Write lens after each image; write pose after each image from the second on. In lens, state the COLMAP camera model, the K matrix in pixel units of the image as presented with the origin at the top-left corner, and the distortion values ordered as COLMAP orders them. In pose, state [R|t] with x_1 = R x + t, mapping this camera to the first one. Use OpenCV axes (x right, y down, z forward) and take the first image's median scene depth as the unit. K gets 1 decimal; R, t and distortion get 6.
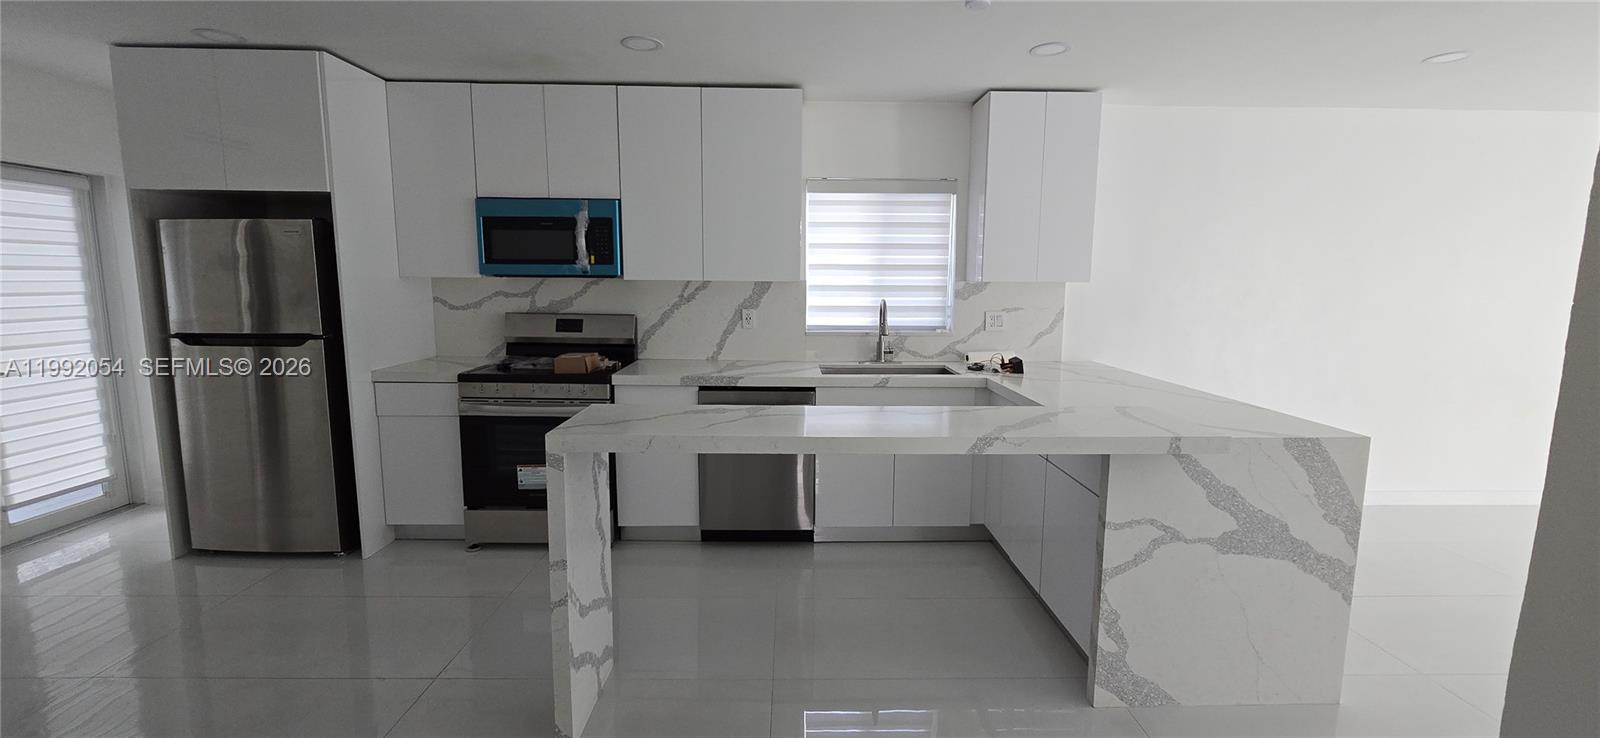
lens RADIAL K [[652.6, 0, 813.4], [0, 652.6, 365.8], [0, 0, 1]] dist [-0.003003, -0.000567]
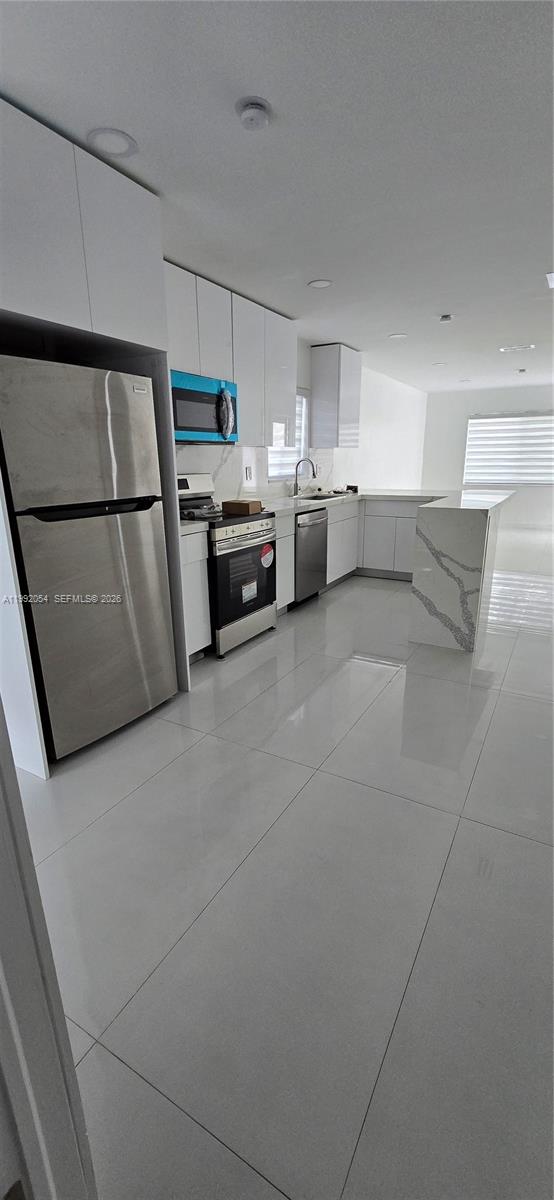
lens RADIAL K [[489.5, 0, 282.2], [0, 489.5, 601.6], [0, 0, 1]] dist [-0.003003, -0.000567]
pose [[0.515217, -0.257319, 0.817519, -1.205137], [0.131959, 0.966308, 0.220988, -0.028713], [-0.846840, -0.005978, 0.531814, 0.375964]]
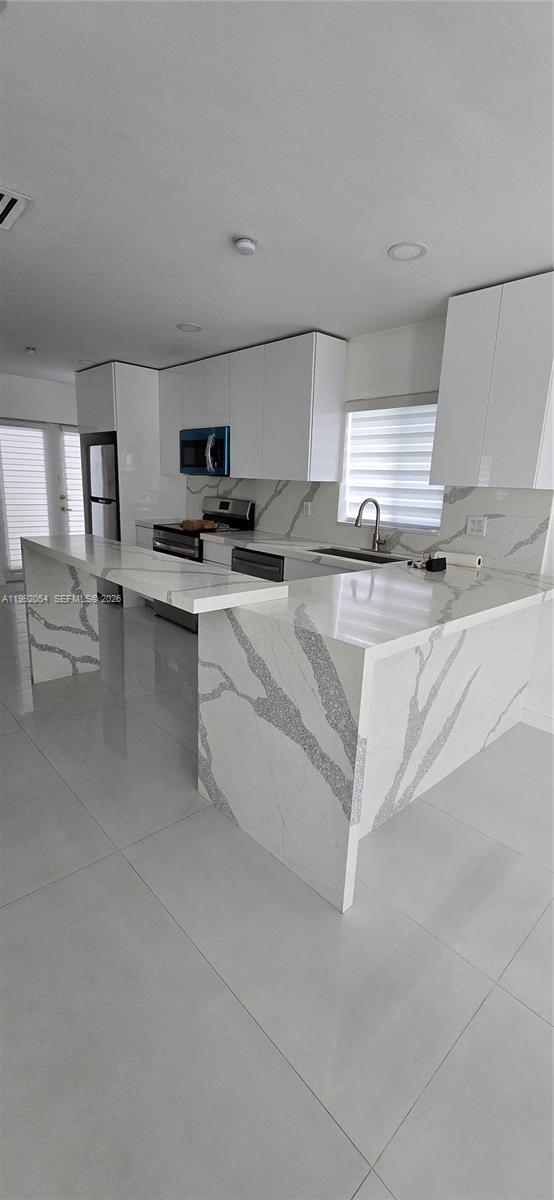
lens RADIAL K [[489.5, 0, 281.4], [0, 489.5, 605.1], [0, 0, 1]] dist [-0.003003, -0.000567]
pose [[0.663255, 0.203028, -0.720328, 0.757546], [-0.138609, 0.979172, 0.148357, -0.019901], [0.735446, 0.001445, 0.677582, 0.277390]]
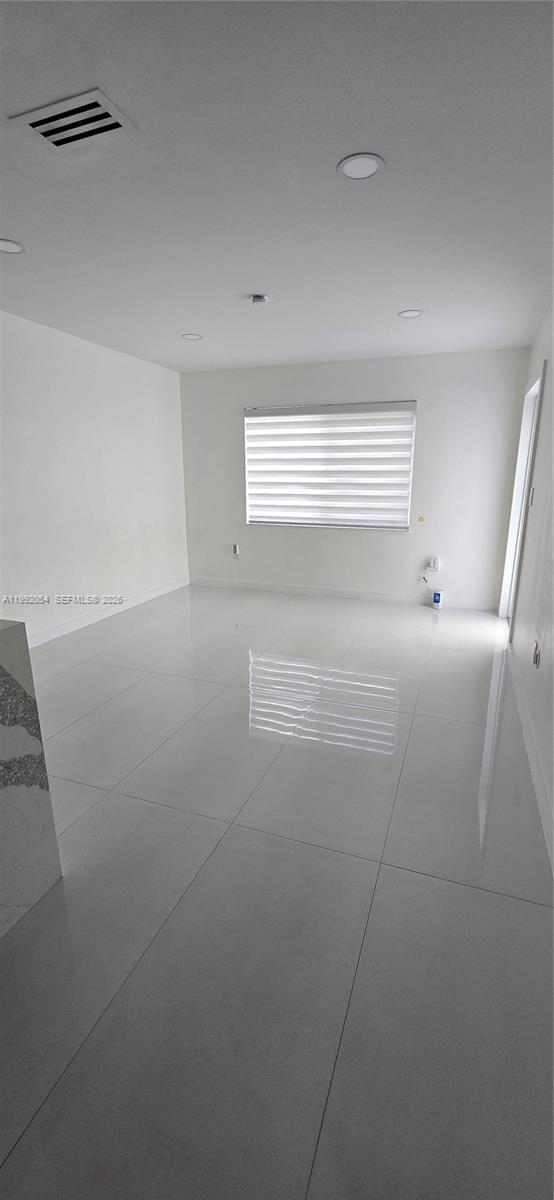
lens RADIAL K [[489.5, 0, 279.9], [0, 489.5, 598.9], [0, 0, 1]] dist [-0.003003, -0.000567]
pose [[0.370550, -0.243632, 0.896290, 0.227502], [0.128001, 0.969172, 0.210524, -0.013203], [-0.919950, 0.036716, 0.390312, 0.238566]]
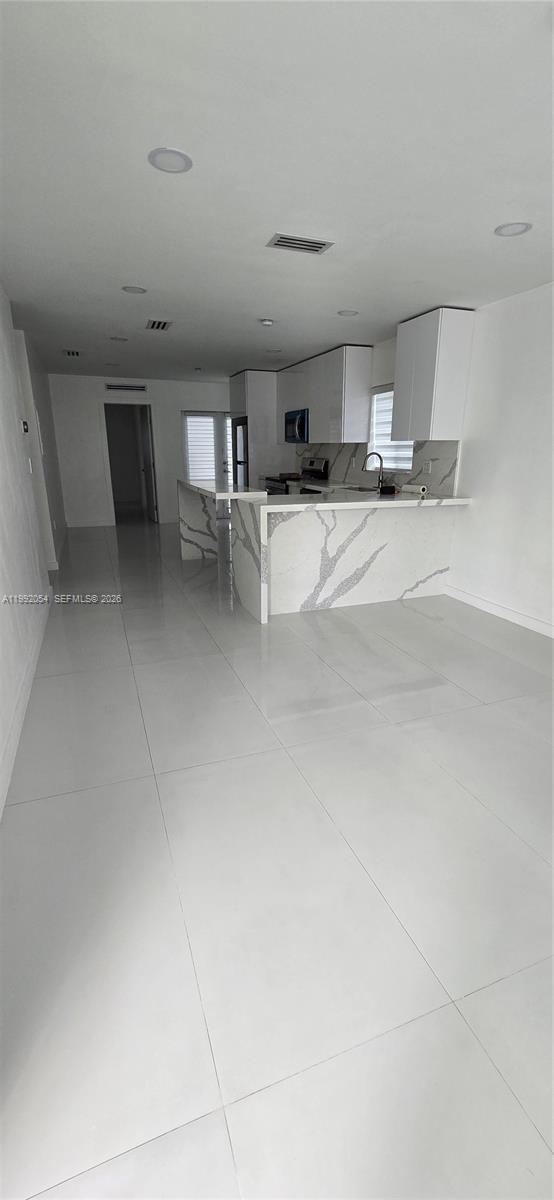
lens RADIAL K [[489.5, 0, 281.6], [0, 489.5, 609.3], [0, 0, 1]] dist [-0.003003, -0.000567]
pose [[0.333765, 0.288721, -0.897352, 1.546813], [-0.126352, 0.957052, 0.260933, -0.002035], [0.934150, 0.026292, 0.355911, 0.276746]]
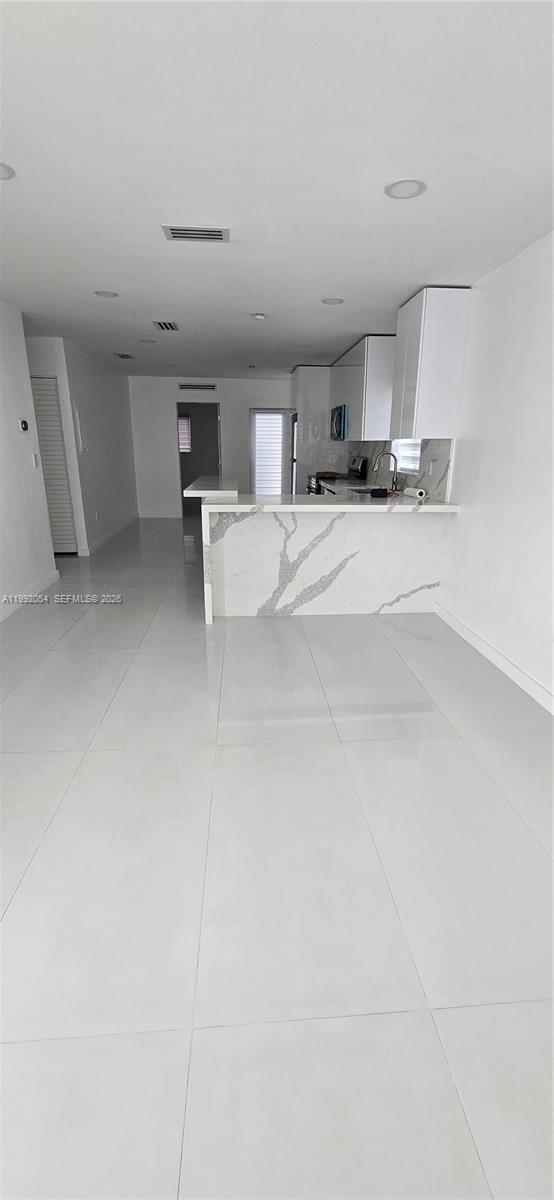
lens RADIAL K [[489.5, 0, 279.1], [0, 489.5, 611.8], [0, 0, 1]] dist [-0.003003, -0.000567]
pose [[0.052124, 0.317420, -0.946852, 1.589103], [-0.140650, 0.941023, 0.307723, -0.064426], [0.988686, 0.117135, 0.093695, 0.697693]]
